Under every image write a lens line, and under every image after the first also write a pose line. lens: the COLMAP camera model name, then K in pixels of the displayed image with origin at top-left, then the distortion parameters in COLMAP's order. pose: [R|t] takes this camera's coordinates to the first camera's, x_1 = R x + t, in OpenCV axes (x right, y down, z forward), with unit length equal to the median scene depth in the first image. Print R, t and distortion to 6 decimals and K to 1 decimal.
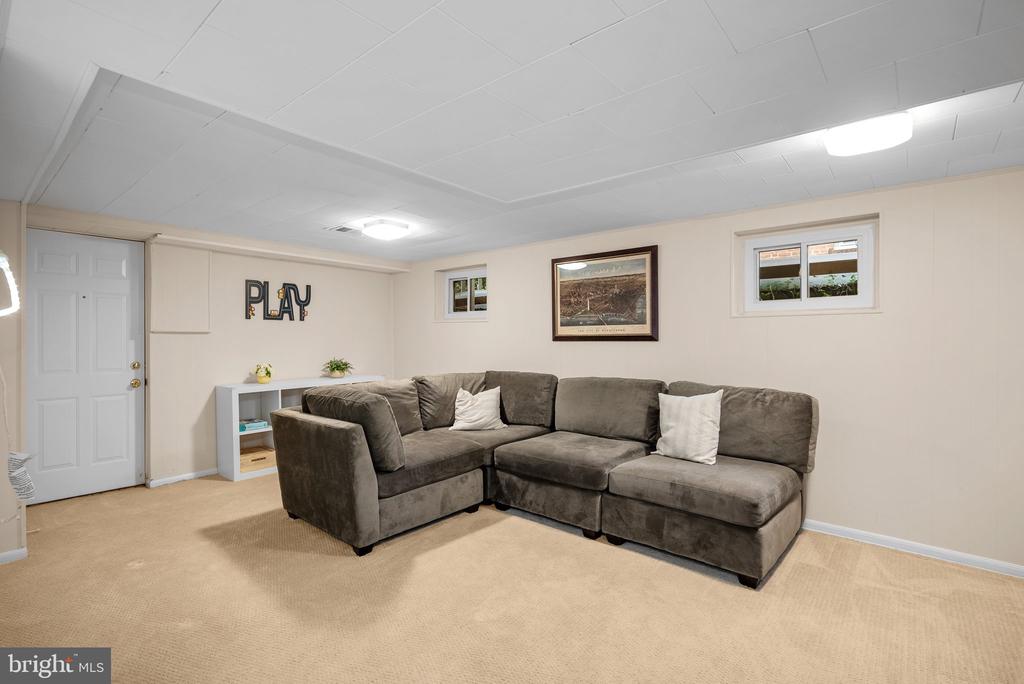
lens RADIAL K [[476.0, 0, 510.7], [0, 476.0, 341.4], [0, 0, 1]] dist [-0.007496, 0.001562]
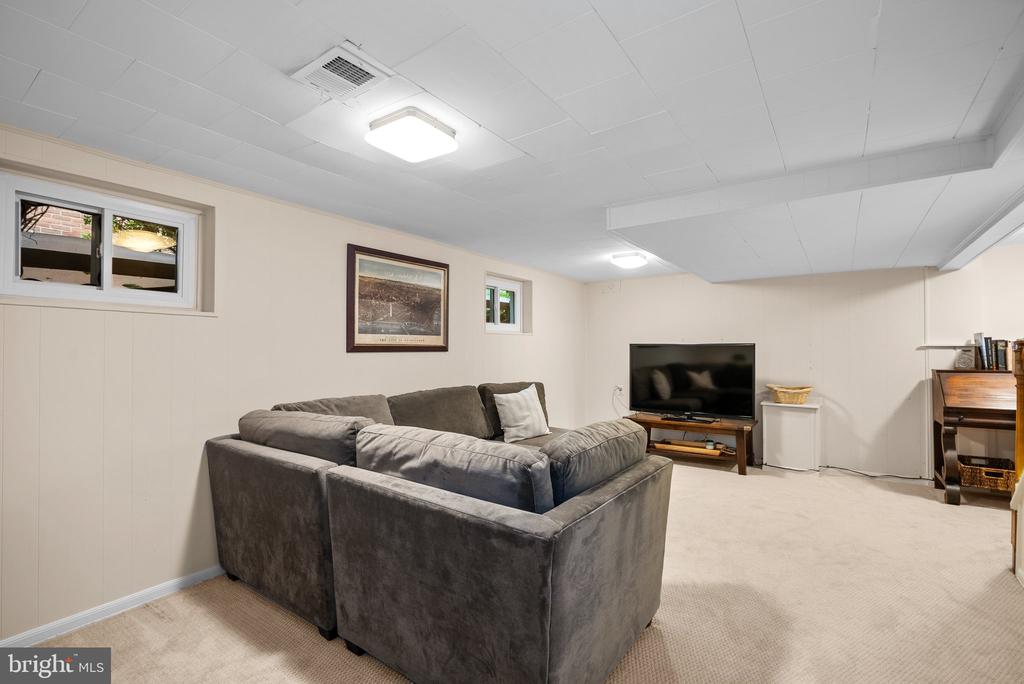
lens RADIAL K [[476.0, 0, 505.7], [0, 476.0, 344.1], [0, 0, 1]] dist [-0.007496, 0.001562]
pose [[-0.089918, 0.006561, 0.995928, -0.670166], [-0.001602, 0.999976, -0.006732, -0.008857], [-0.995948, -0.002201, -0.089905, 0.804516]]
